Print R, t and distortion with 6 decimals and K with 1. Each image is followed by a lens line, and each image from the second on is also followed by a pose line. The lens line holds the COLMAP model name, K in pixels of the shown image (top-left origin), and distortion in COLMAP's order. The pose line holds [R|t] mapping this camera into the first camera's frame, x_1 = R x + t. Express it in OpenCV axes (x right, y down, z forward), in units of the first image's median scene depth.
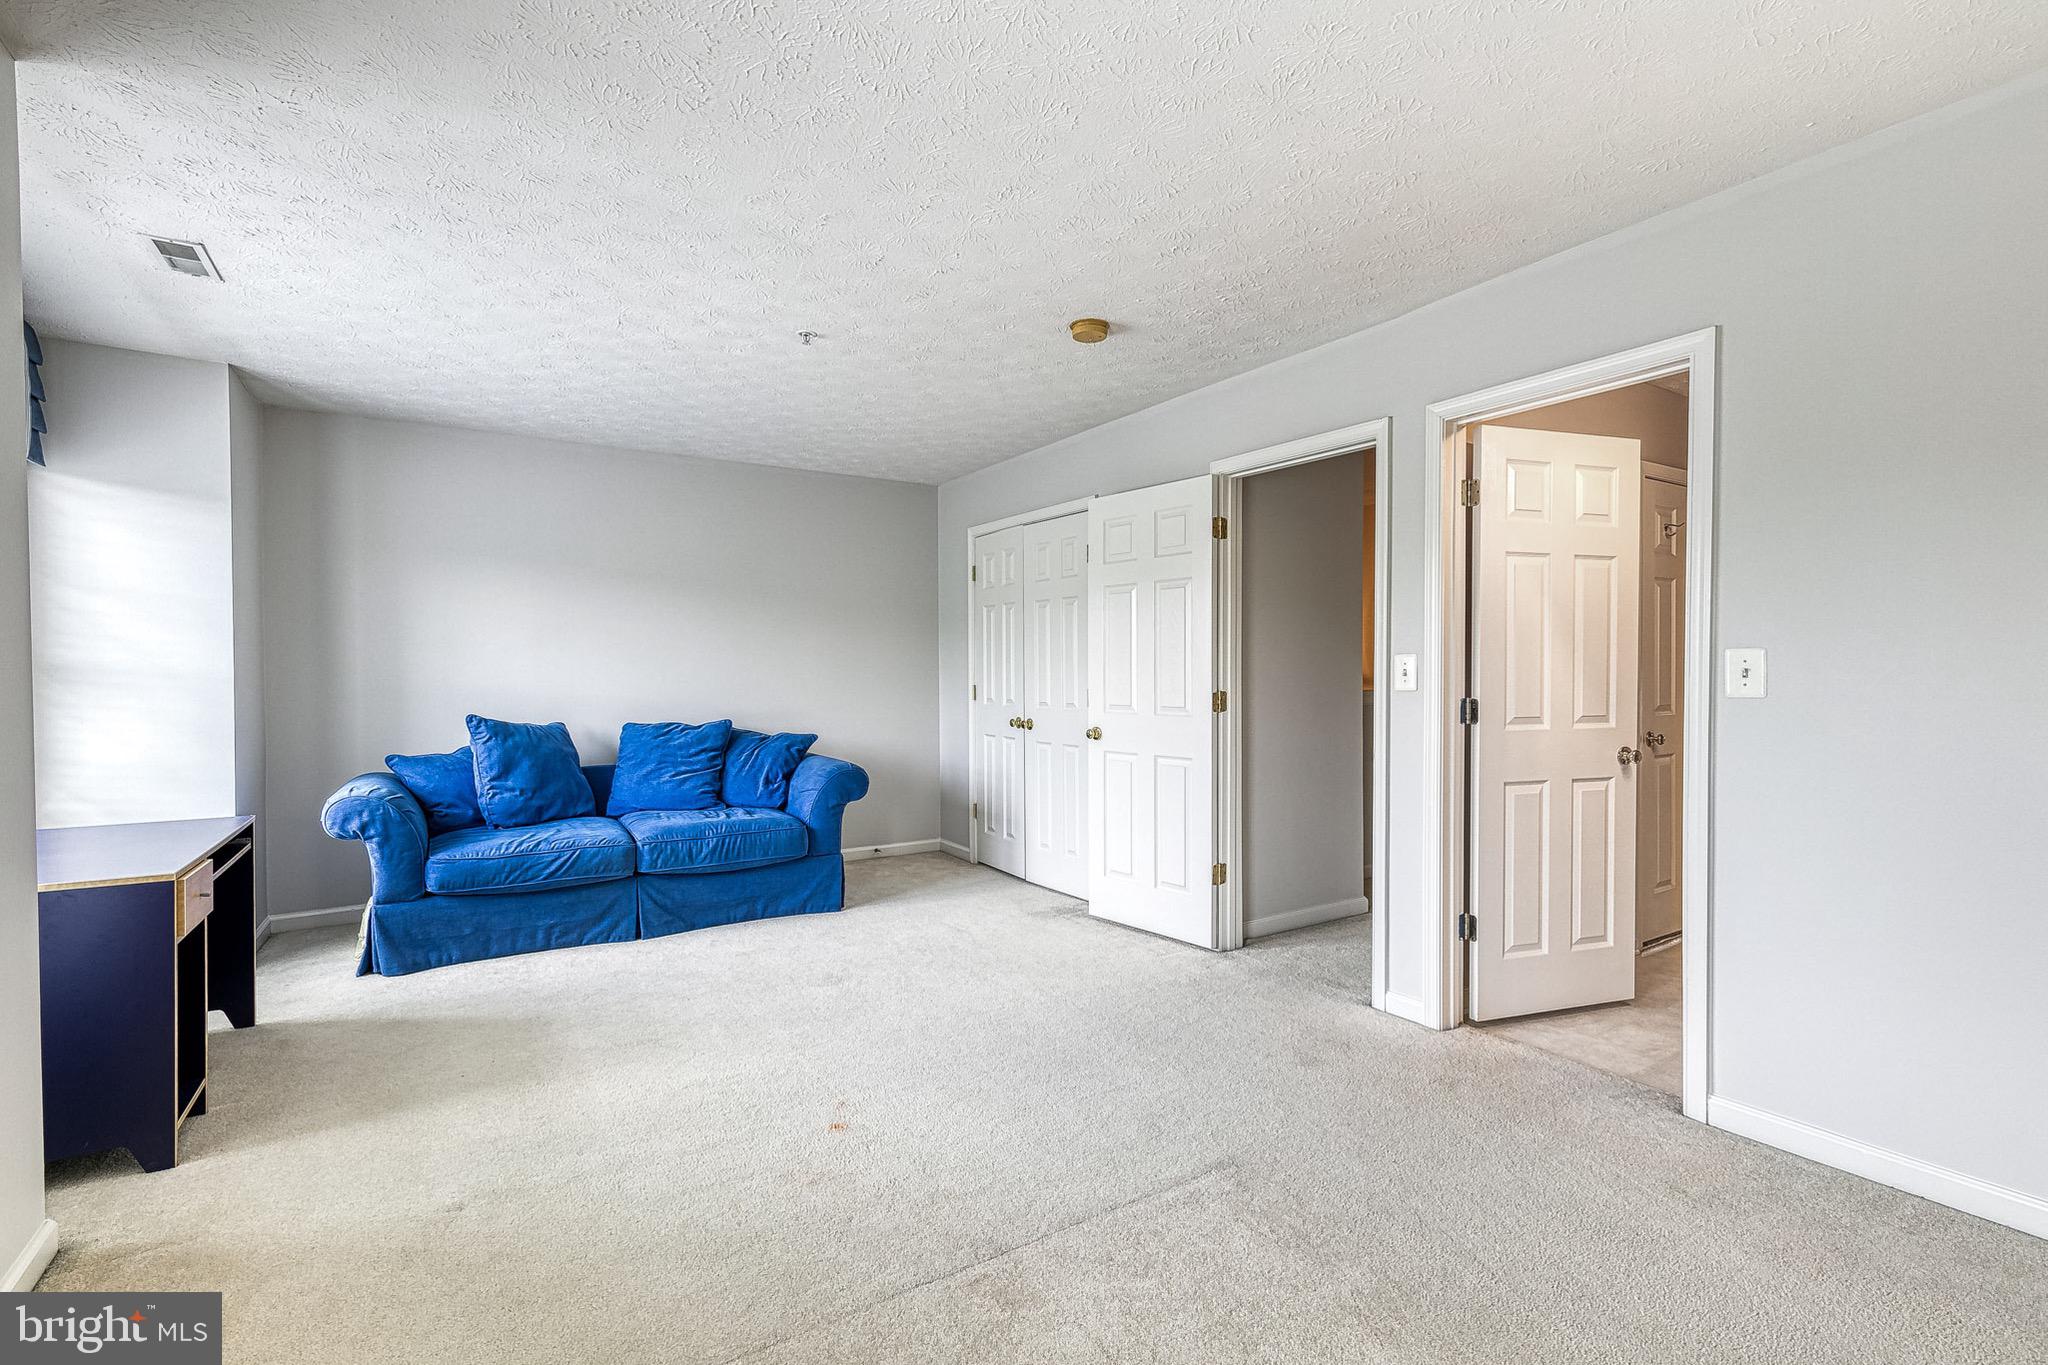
lens RADIAL K [[936.6, 0, 1035.5], [0, 936.6, 688.2], [0, 0, 1]] dist [0.002873, 0.000352]
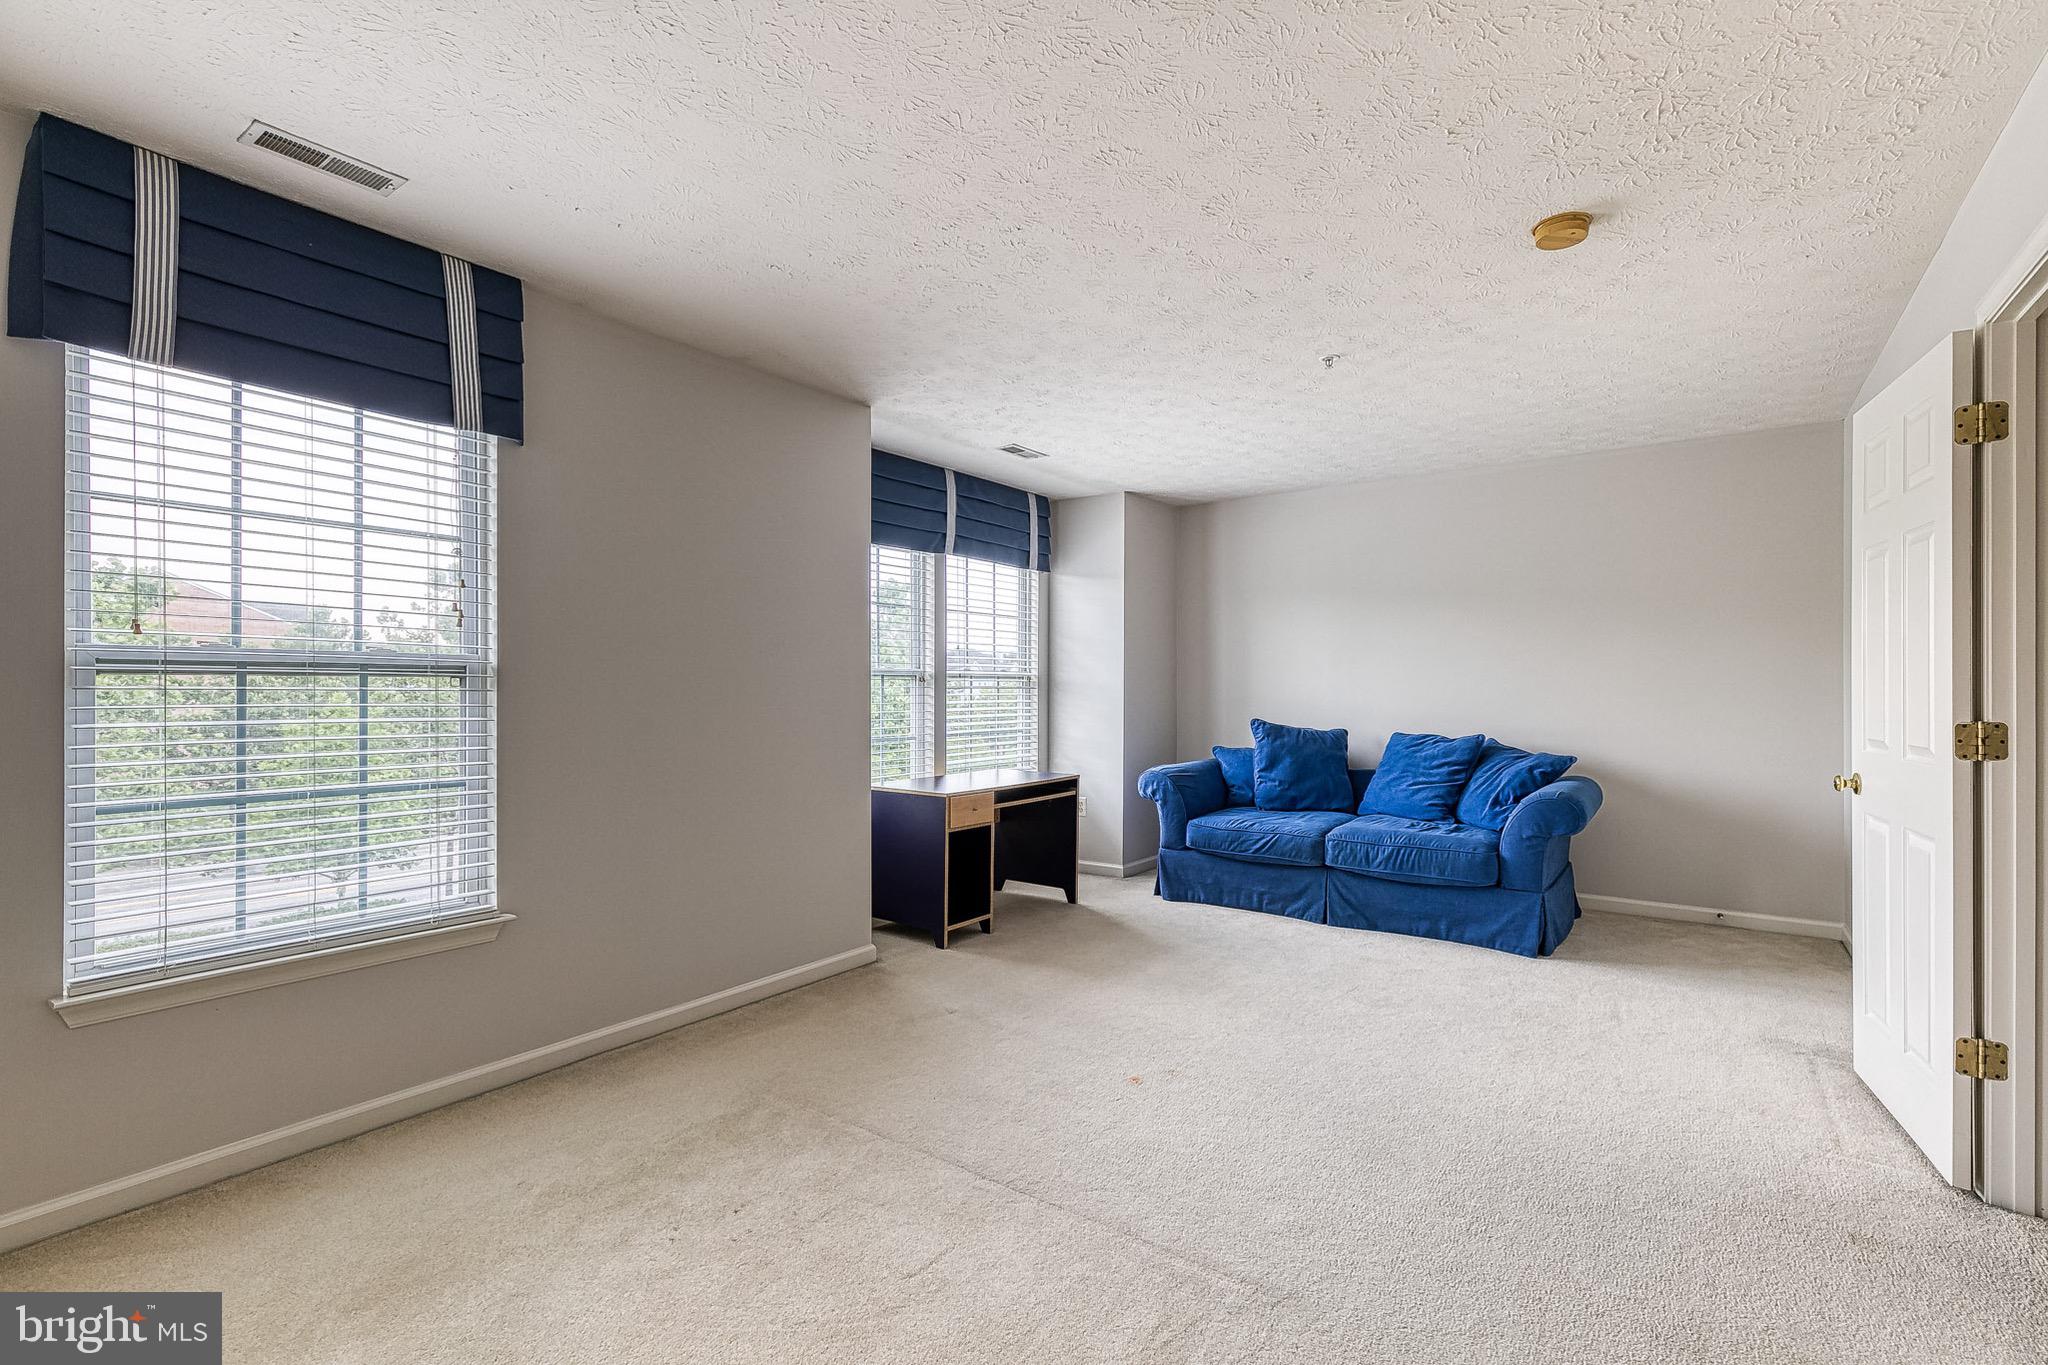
lens RADIAL K [[925.1, 0, 1045.6], [0, 925.1, 688.9], [0, 0, 1]] dist [0.008507, -0.000183]
pose [[0.358224, 0.004793, -0.933623, 0.478832], [-0.014645, 0.999893, -0.000486, -0.007789], [0.933521, 0.013847, 0.358255, 0.280153]]
